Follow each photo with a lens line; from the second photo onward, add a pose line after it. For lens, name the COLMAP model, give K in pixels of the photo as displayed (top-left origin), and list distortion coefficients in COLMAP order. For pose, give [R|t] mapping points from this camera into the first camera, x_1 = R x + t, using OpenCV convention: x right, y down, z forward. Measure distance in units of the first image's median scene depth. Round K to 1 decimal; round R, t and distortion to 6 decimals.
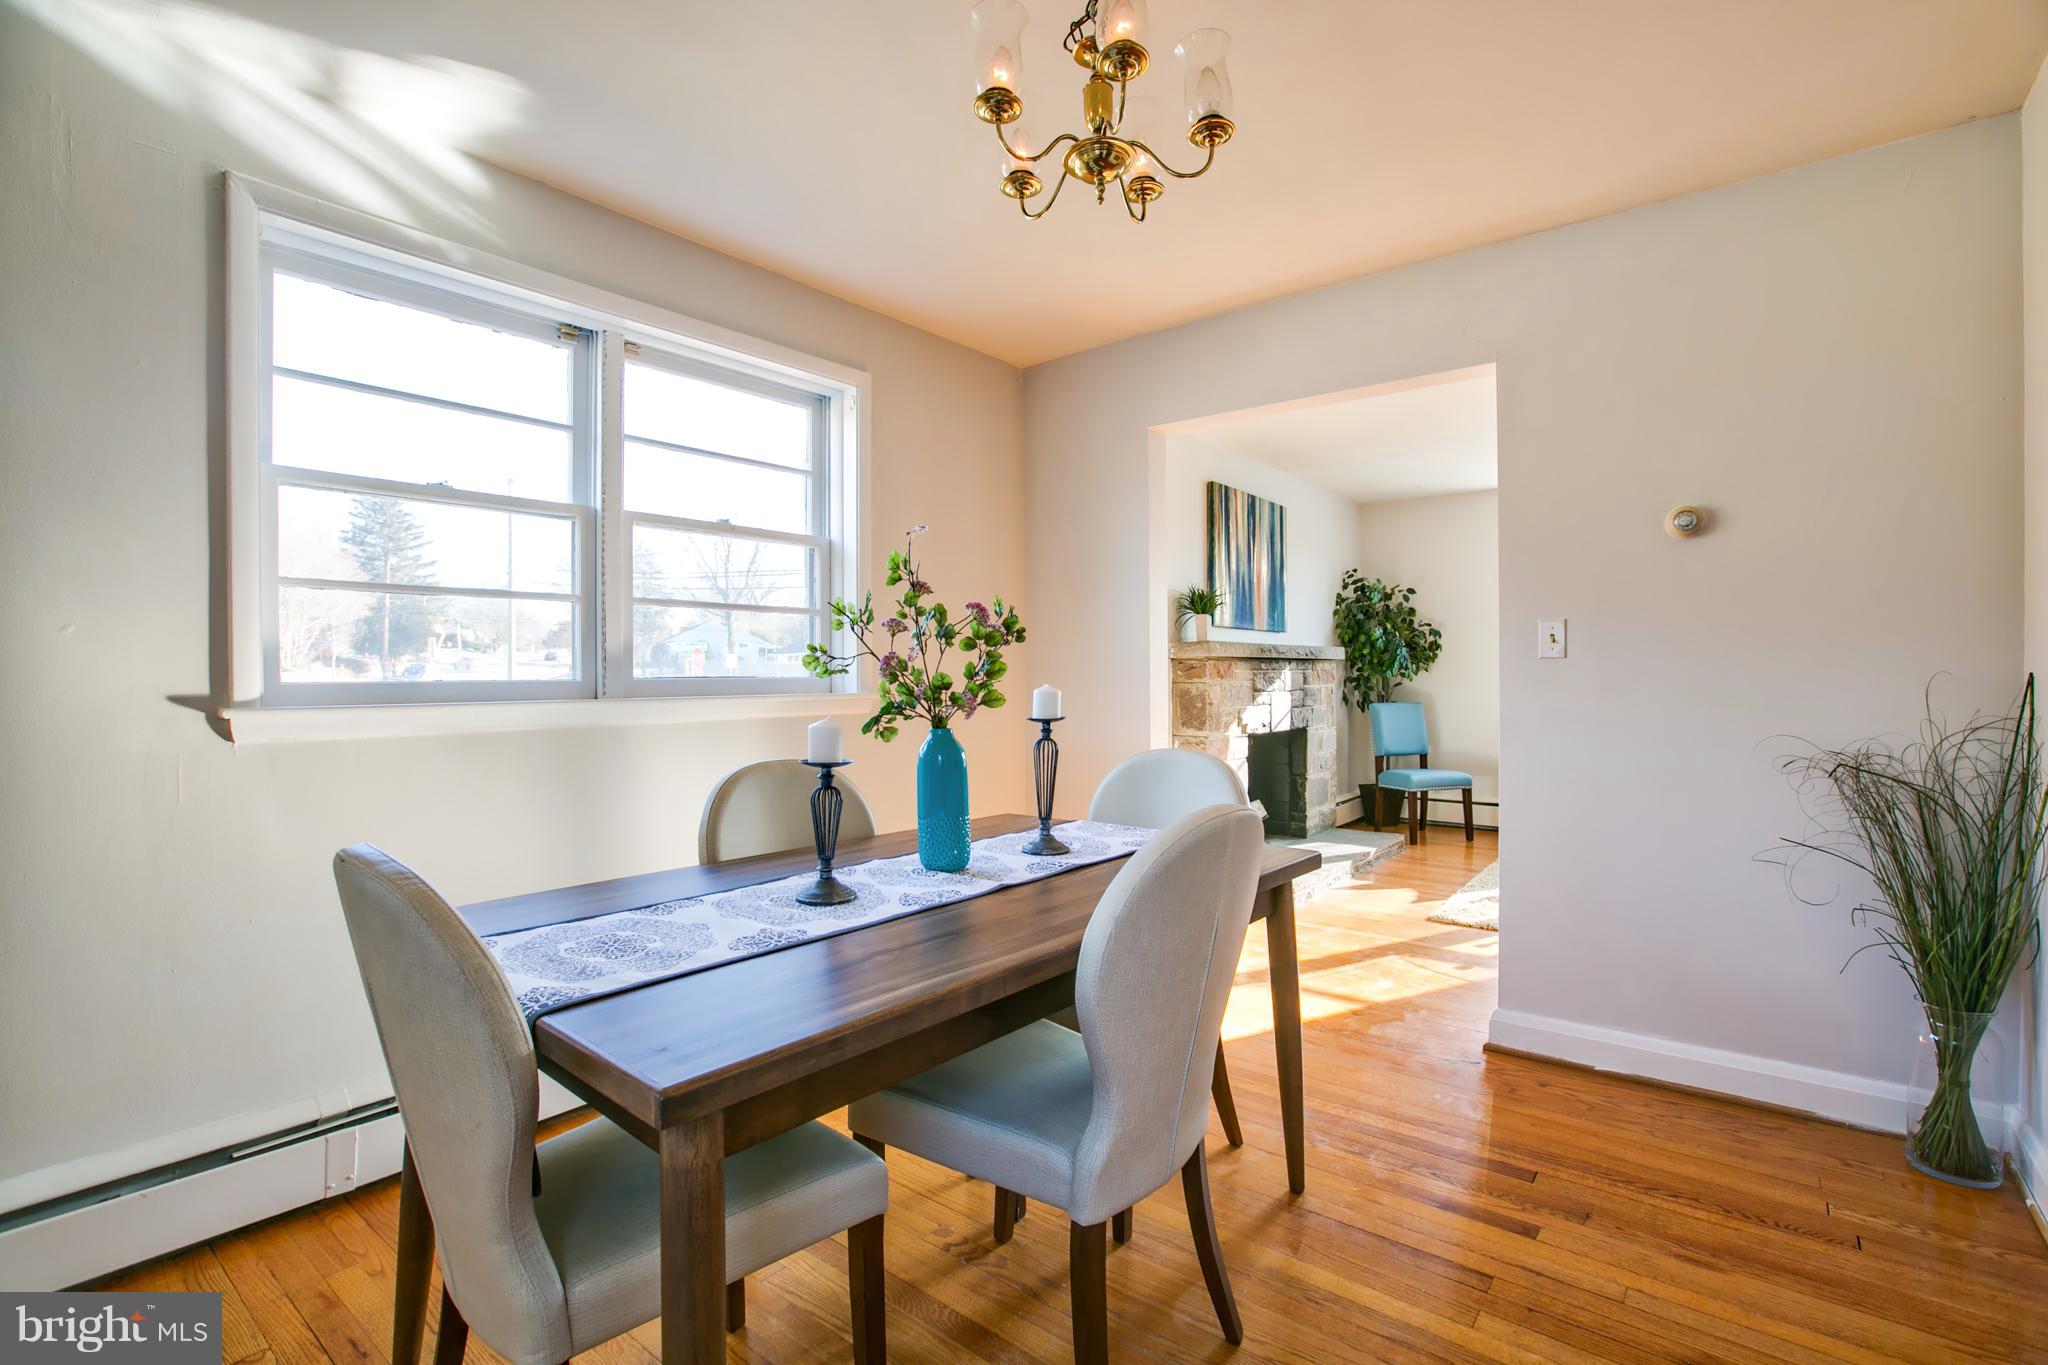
lens RADIAL K [[934.7, 0, 1027.5], [0, 934.7, 677.8], [0, 0, 1]] dist [-0.035258, 0.003233]
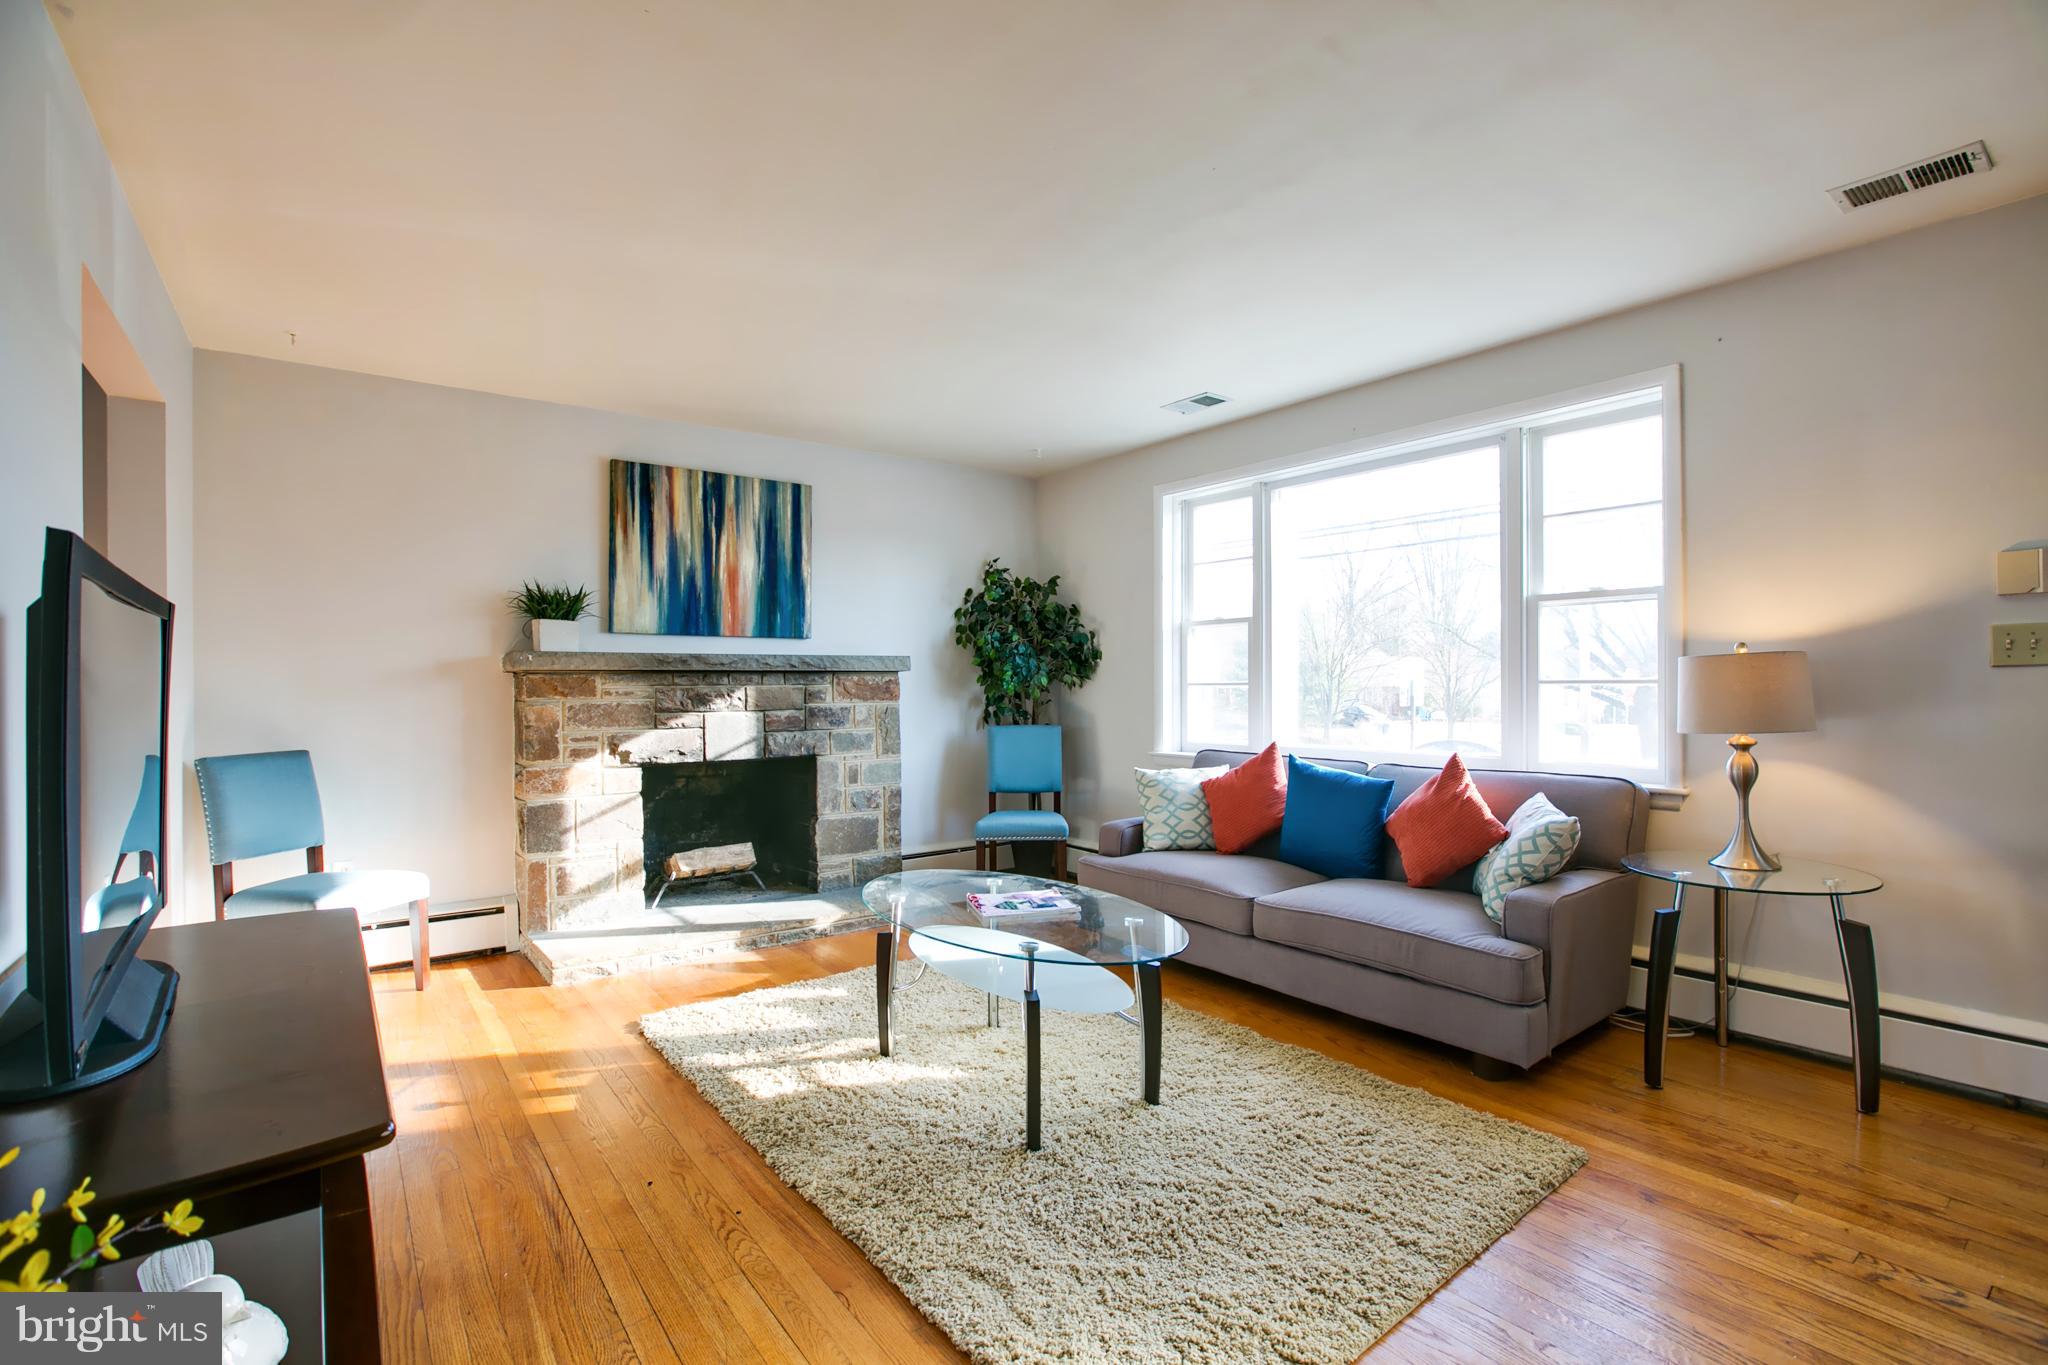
lens RADIAL K [[934.7, 0, 981.2], [0, 934.7, 690.4], [0, 0, 1]] dist [-0.035258, 0.003233]
pose [[0.967263, 0.003166, -0.253758, 1.493338], [-0.000883, 0.999958, 0.009109, -0.025413], [0.253776, -0.008586, 0.967225, 0.556507]]
